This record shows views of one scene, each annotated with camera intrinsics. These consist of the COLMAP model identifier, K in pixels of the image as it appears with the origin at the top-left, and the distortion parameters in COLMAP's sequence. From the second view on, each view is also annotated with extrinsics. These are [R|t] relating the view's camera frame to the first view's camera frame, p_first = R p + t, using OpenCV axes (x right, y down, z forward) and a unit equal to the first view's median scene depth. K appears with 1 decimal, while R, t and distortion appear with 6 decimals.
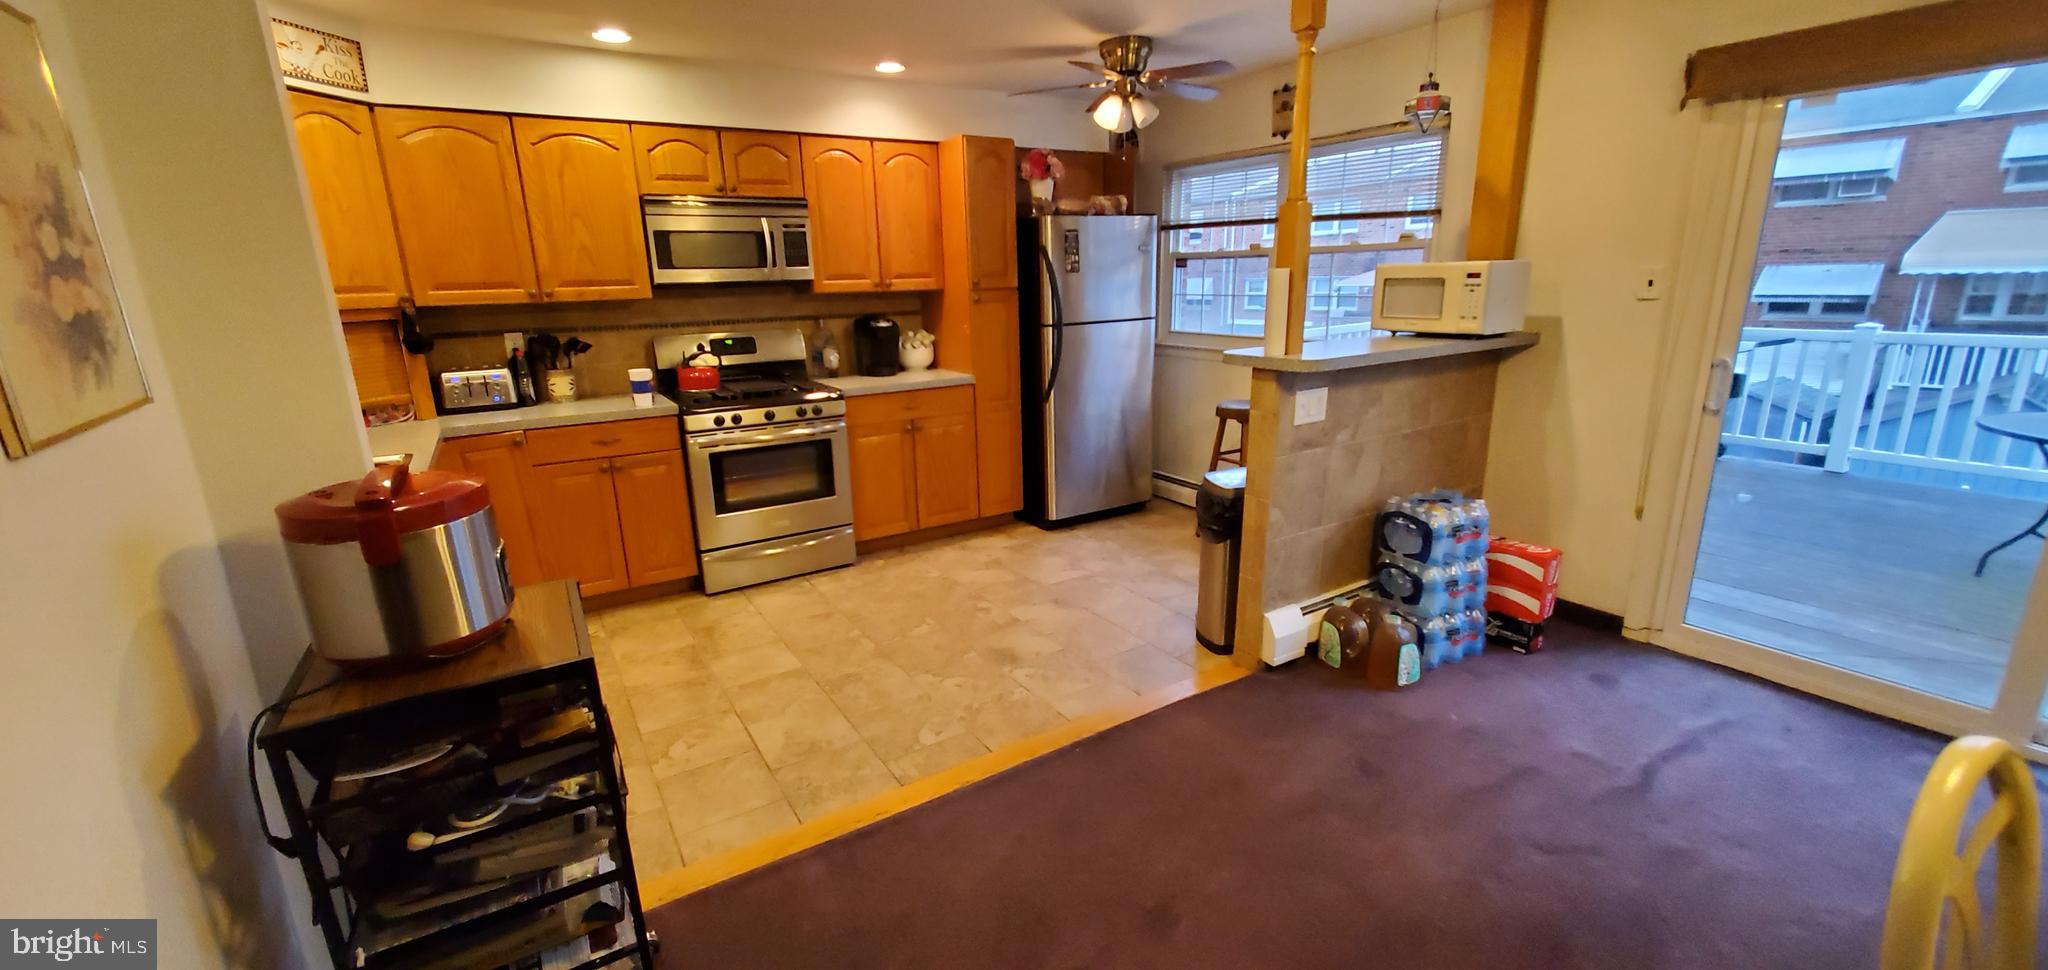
lens RADIAL K [[808.6, 0, 1013.3], [0, 808.6, 485.9], [0, 0, 1]] dist [0.008592, -0.001261]
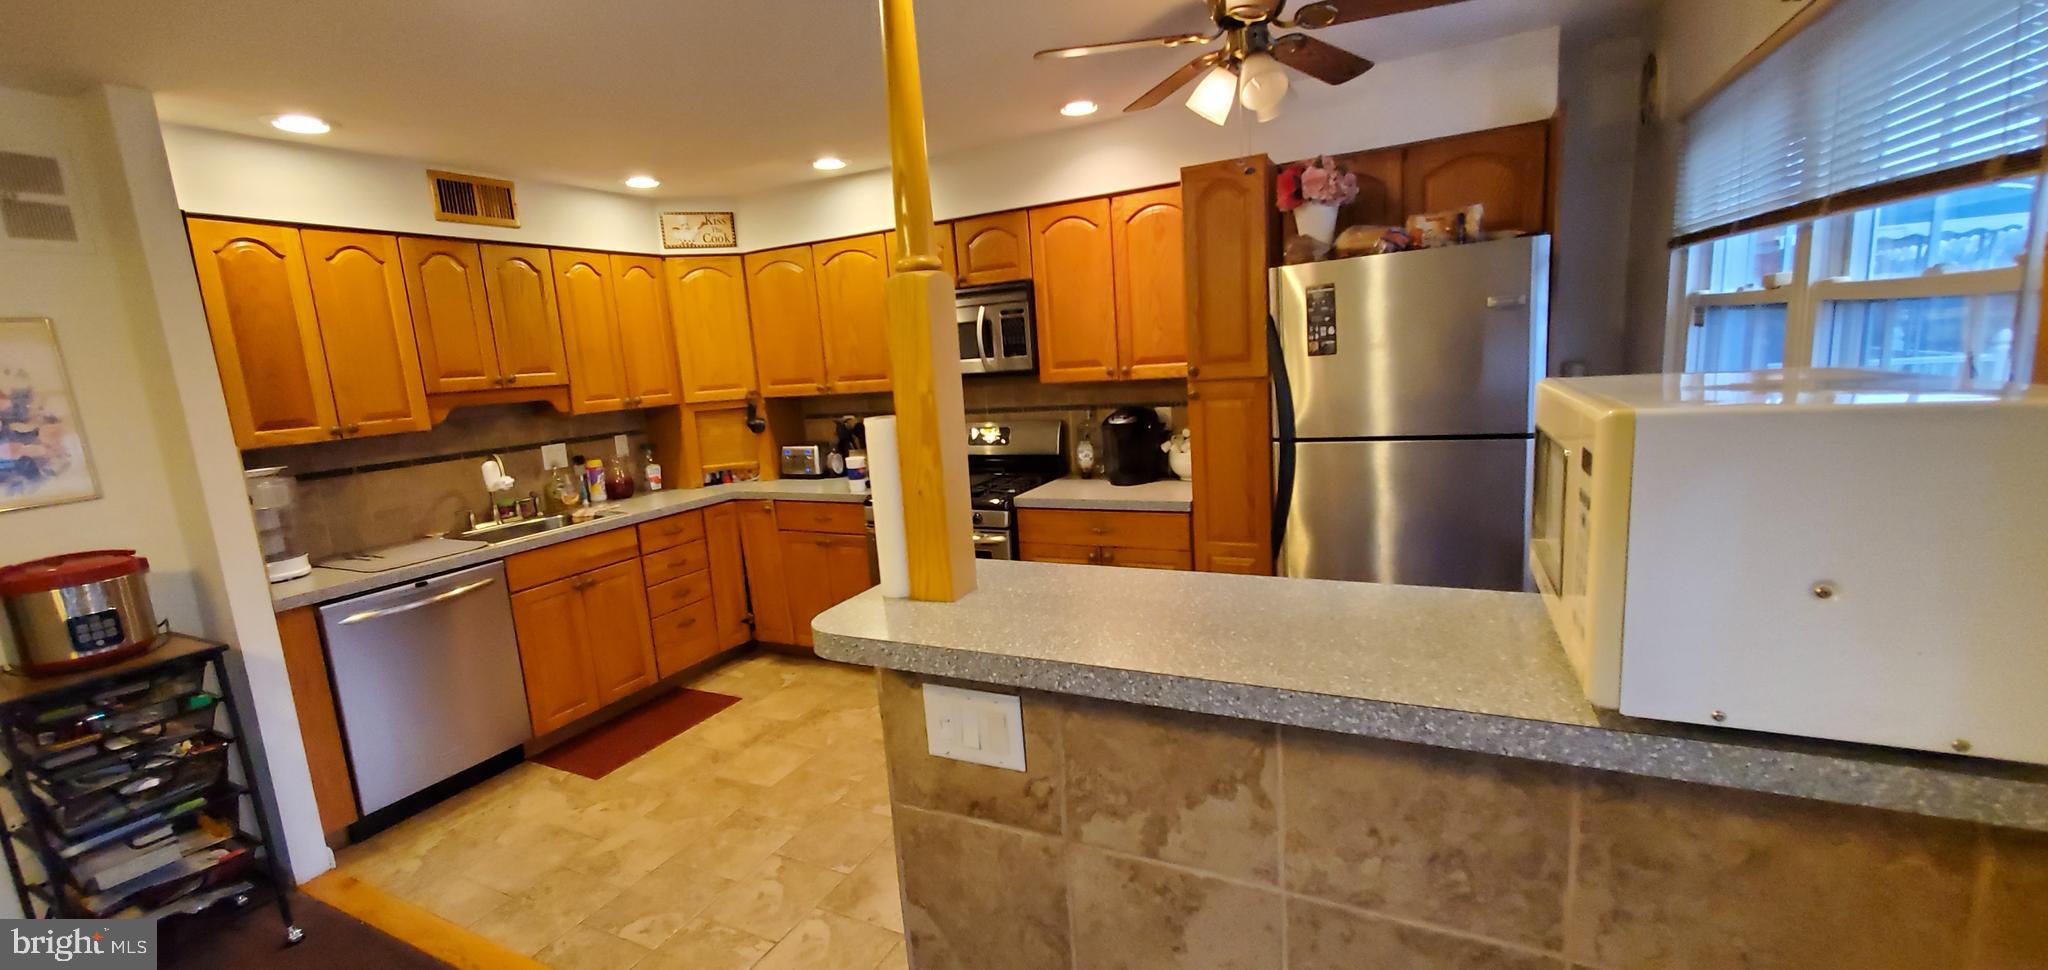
lens RADIAL K [[808.6, 0, 1012.3], [0, 808.6, 487.4], [0, 0, 1]] dist [0.008592, -0.001261]
pose [[0.511932, 0.131664, -0.848876, 0.547348], [-0.161834, 0.985272, 0.055223, -0.189275], [0.843644, 0.109107, 0.525700, 0.583502]]
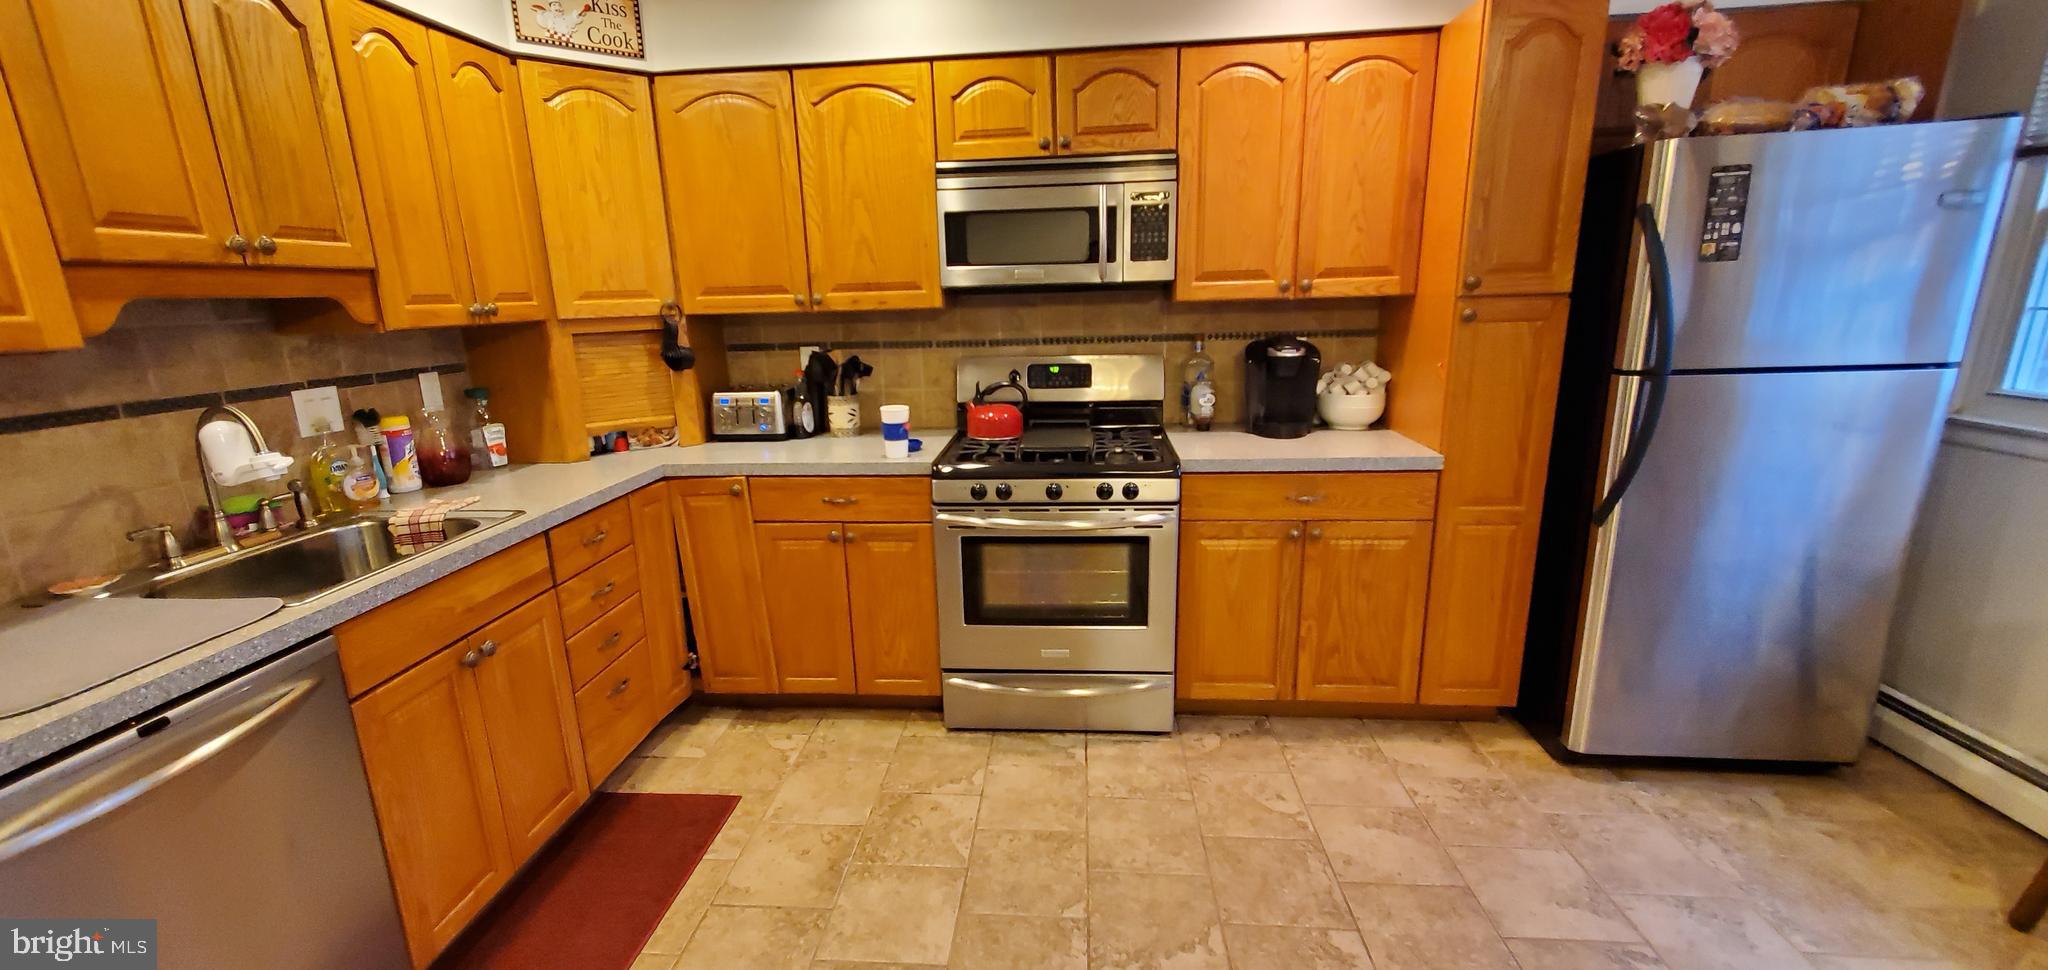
lens RADIAL K [[808.6, 0, 1010.0], [0, 808.6, 486.1], [0, 0, 1]] dist [0.008592, -0.001261]
pose [[0.797507, 0.146508, -0.585251, 0.048298], [-0.144145, 0.988243, 0.050968, -0.119696], [0.585837, 0.043714, 0.809249, 0.460228]]
